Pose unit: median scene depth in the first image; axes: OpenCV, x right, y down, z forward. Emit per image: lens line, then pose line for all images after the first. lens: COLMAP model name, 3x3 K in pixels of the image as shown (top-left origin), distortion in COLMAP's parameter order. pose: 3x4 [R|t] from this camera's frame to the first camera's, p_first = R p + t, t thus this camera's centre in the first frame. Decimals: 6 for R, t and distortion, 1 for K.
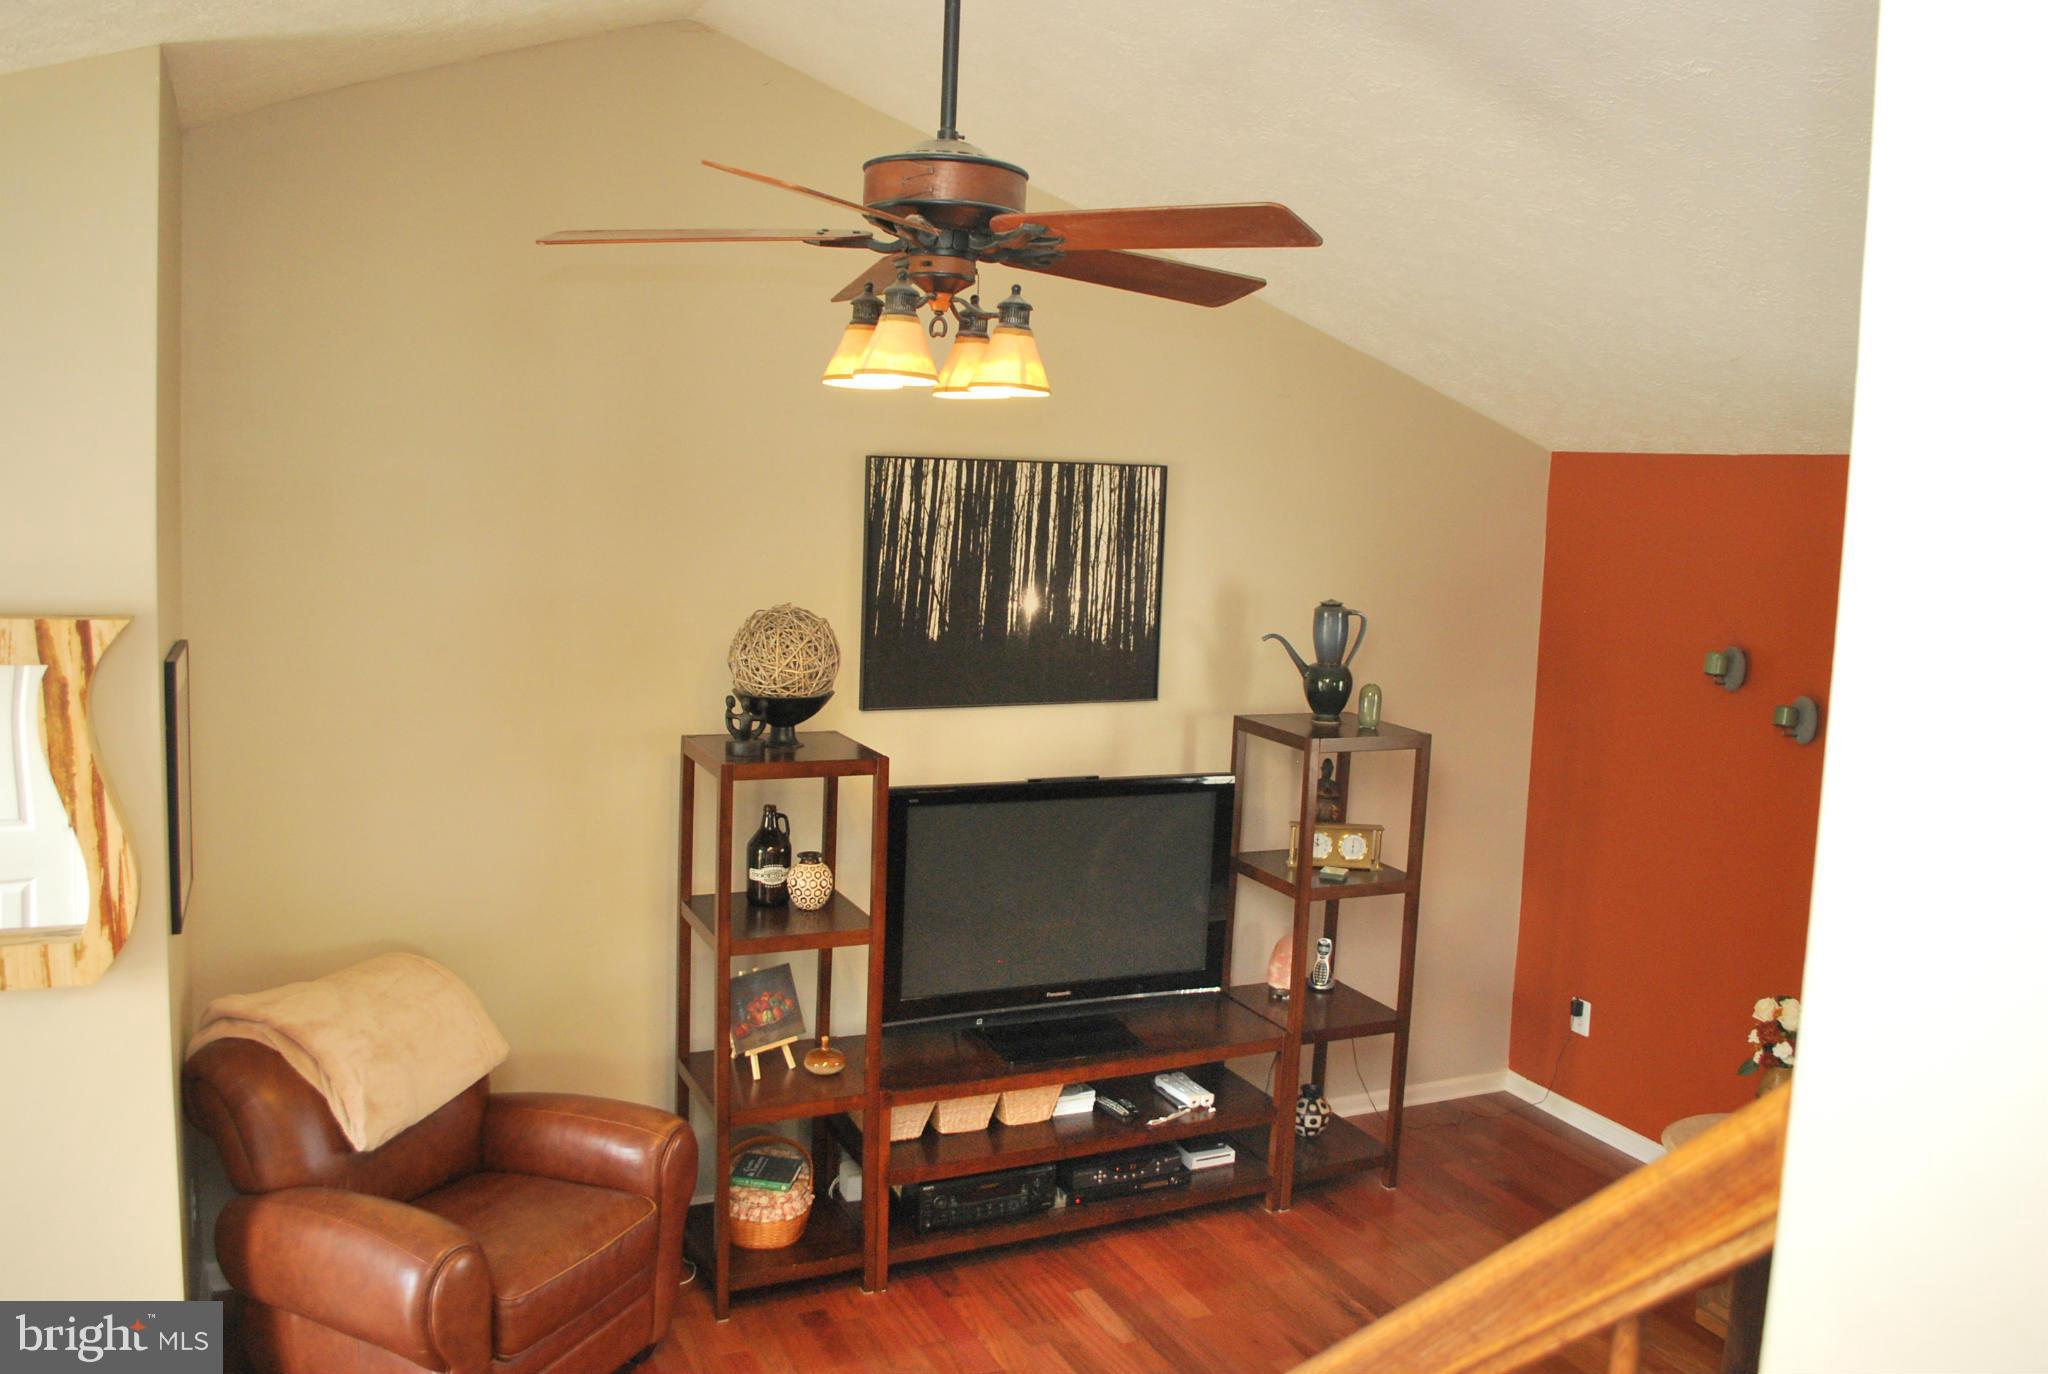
lens RADIAL K [[1611.0, 0, 1024.0], [0, 1611.0, 687.0], [0, 0, 1]] dist [-0.082608, -0.001138]
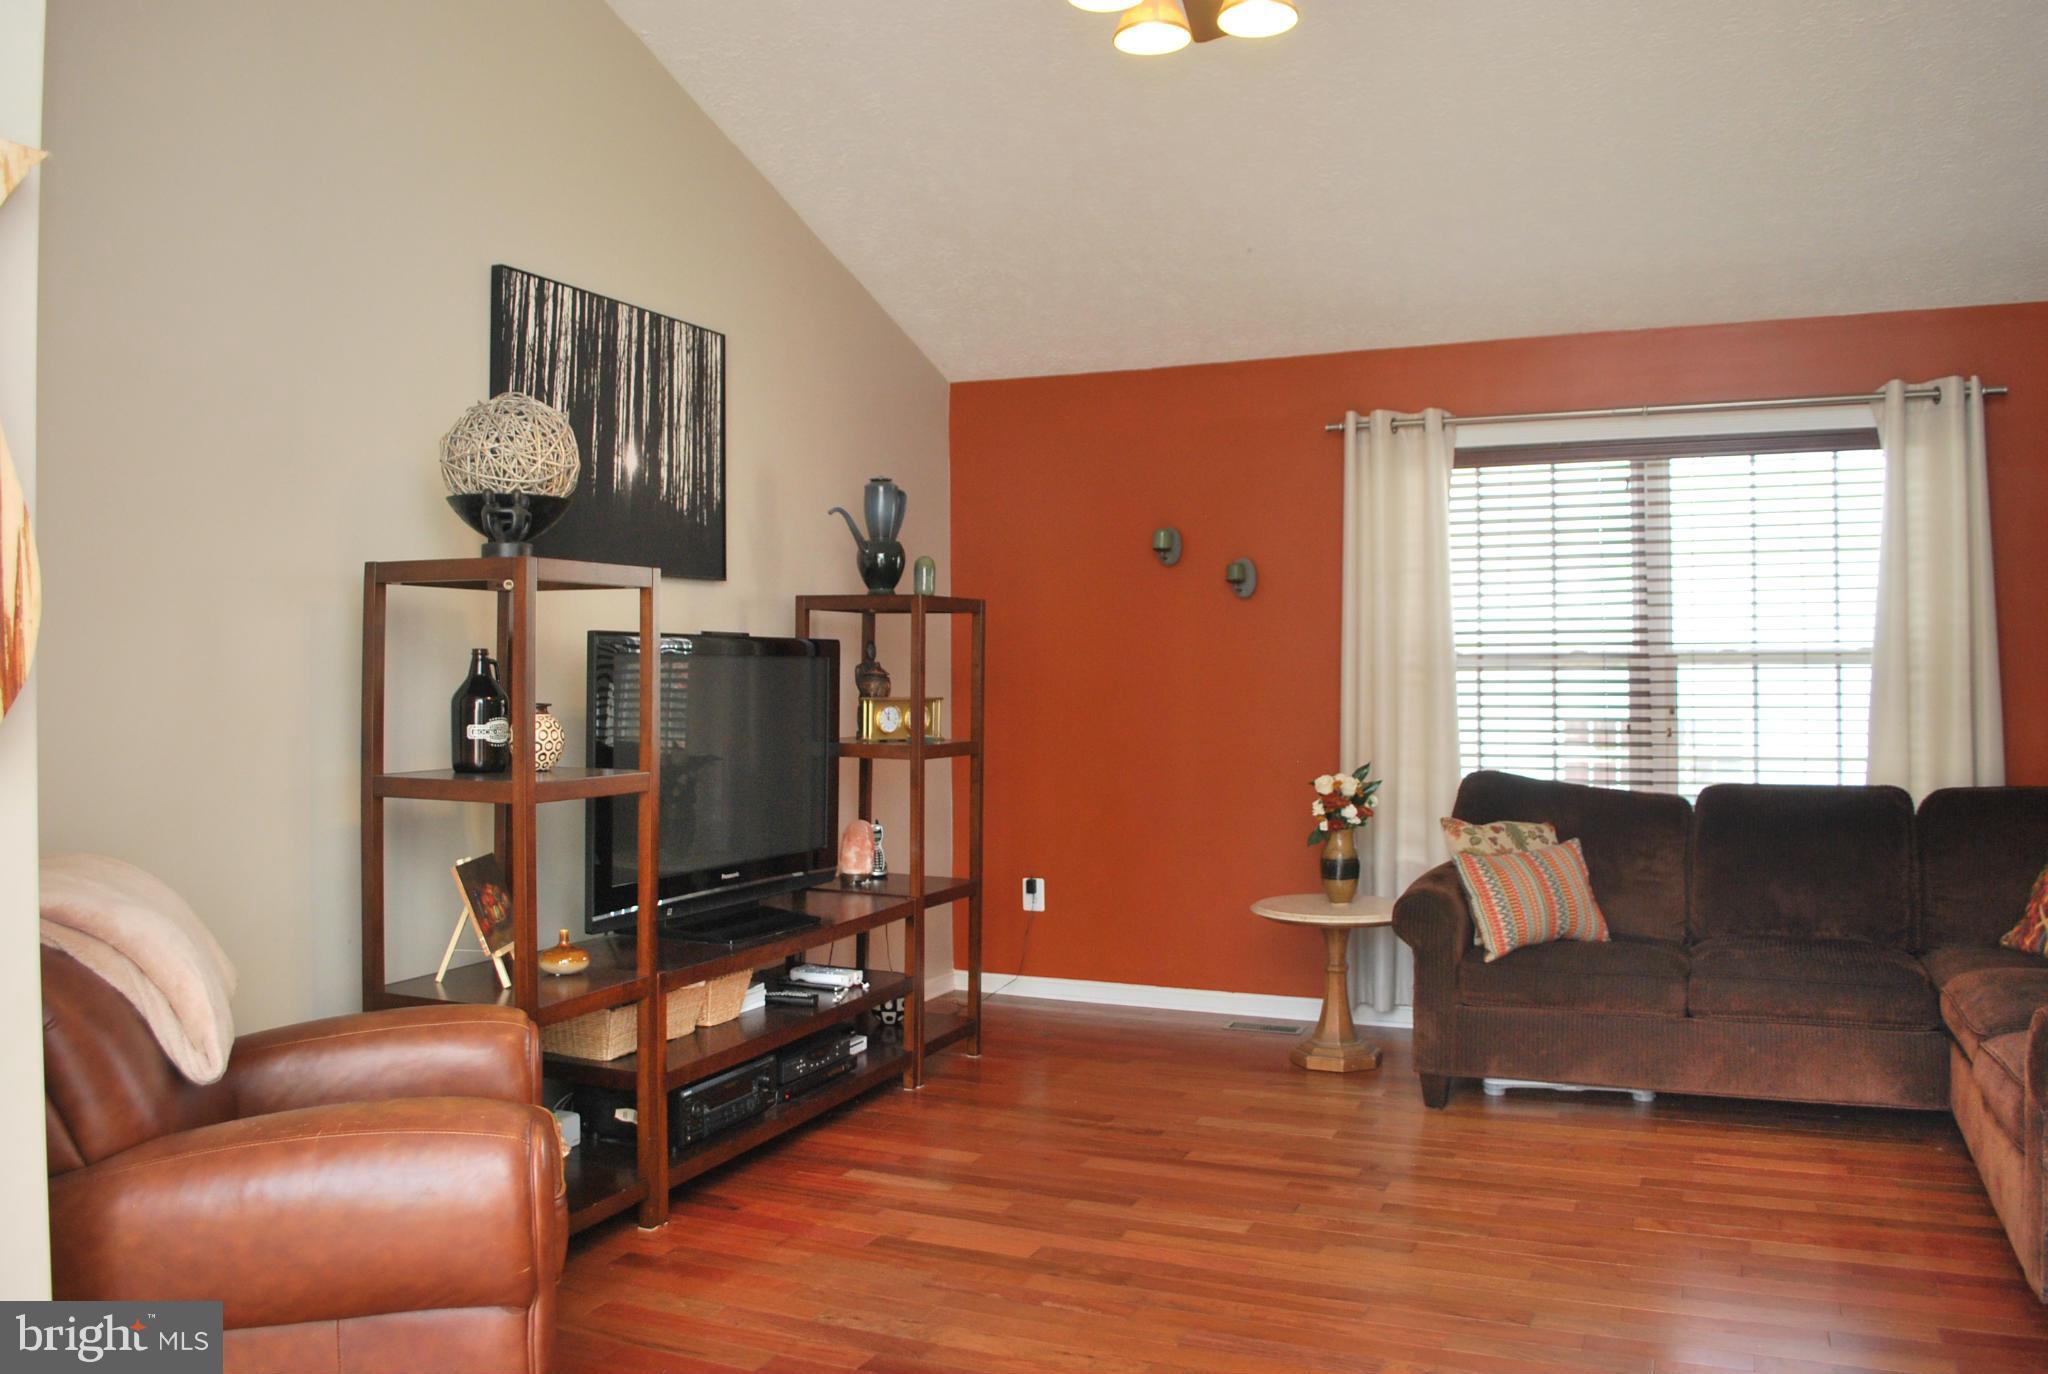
lens RADIAL K [[1611.0, 0, 1024.0], [0, 1611.0, 687.0], [0, 0, 1]] dist [-0.082608, -0.001138]
pose [[0.747203, -0.045333, 0.663048, -0.437757], [0.113190, 0.991775, -0.059748, 0.154620], [-0.654886, 0.119694, 0.746189, 0.200253]]
